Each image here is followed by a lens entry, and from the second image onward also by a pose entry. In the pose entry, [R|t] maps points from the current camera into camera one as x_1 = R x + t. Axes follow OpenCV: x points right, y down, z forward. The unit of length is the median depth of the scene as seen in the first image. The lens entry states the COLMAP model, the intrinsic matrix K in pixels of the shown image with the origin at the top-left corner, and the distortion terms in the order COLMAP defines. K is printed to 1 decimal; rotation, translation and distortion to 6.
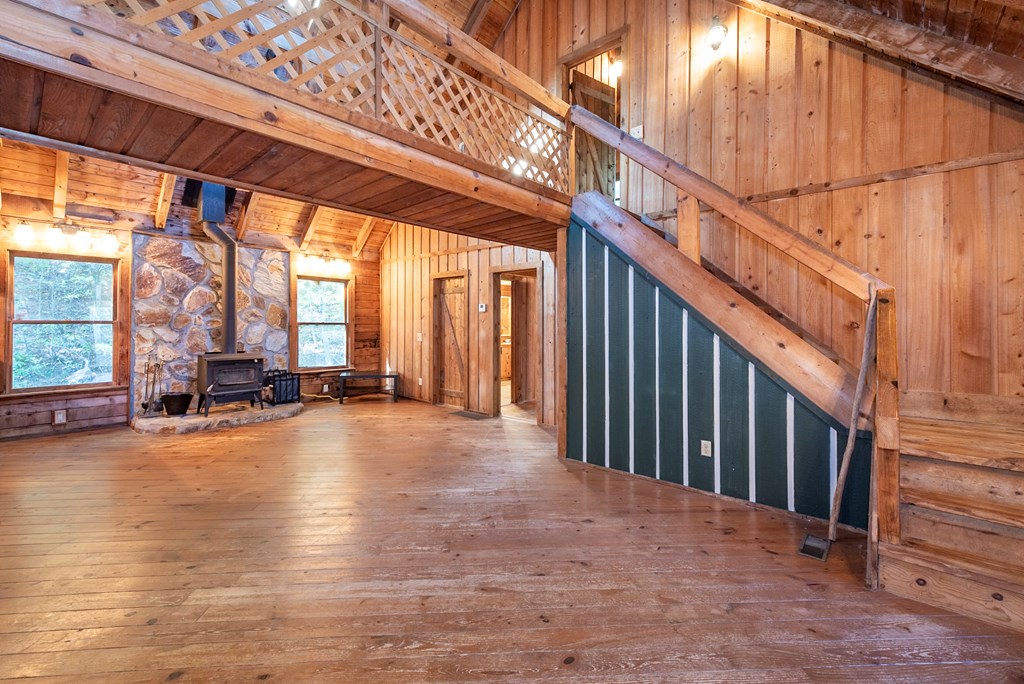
lens RADIAL K [[430.5, 0, 495.1], [0, 430.5, 323.6], [0, 0, 1]] dist [0.002516, -0.000258]
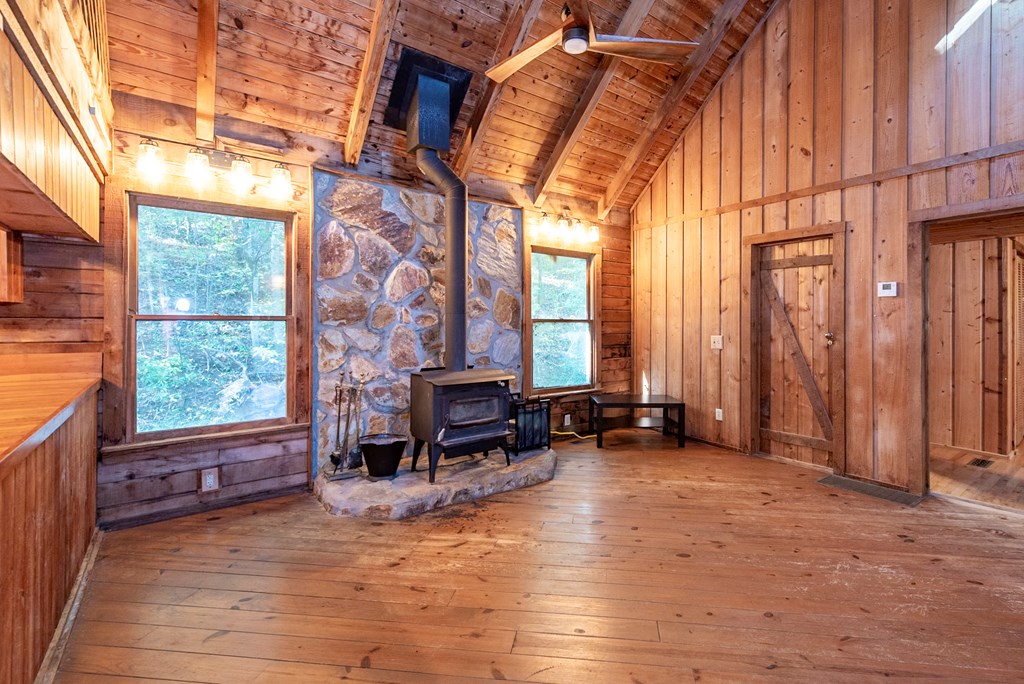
lens RADIAL K [[458.6, 0, 548.7], [0, 458.6, 326.0], [0, 0, 1]] dist [0.012134, -0.000082]
pose [[0.985555, -0.002040, -0.169346, -0.388113], [0.003256, 0.999971, 0.006905, 0.003982], [0.169327, -0.007357, 0.985532, 0.399596]]
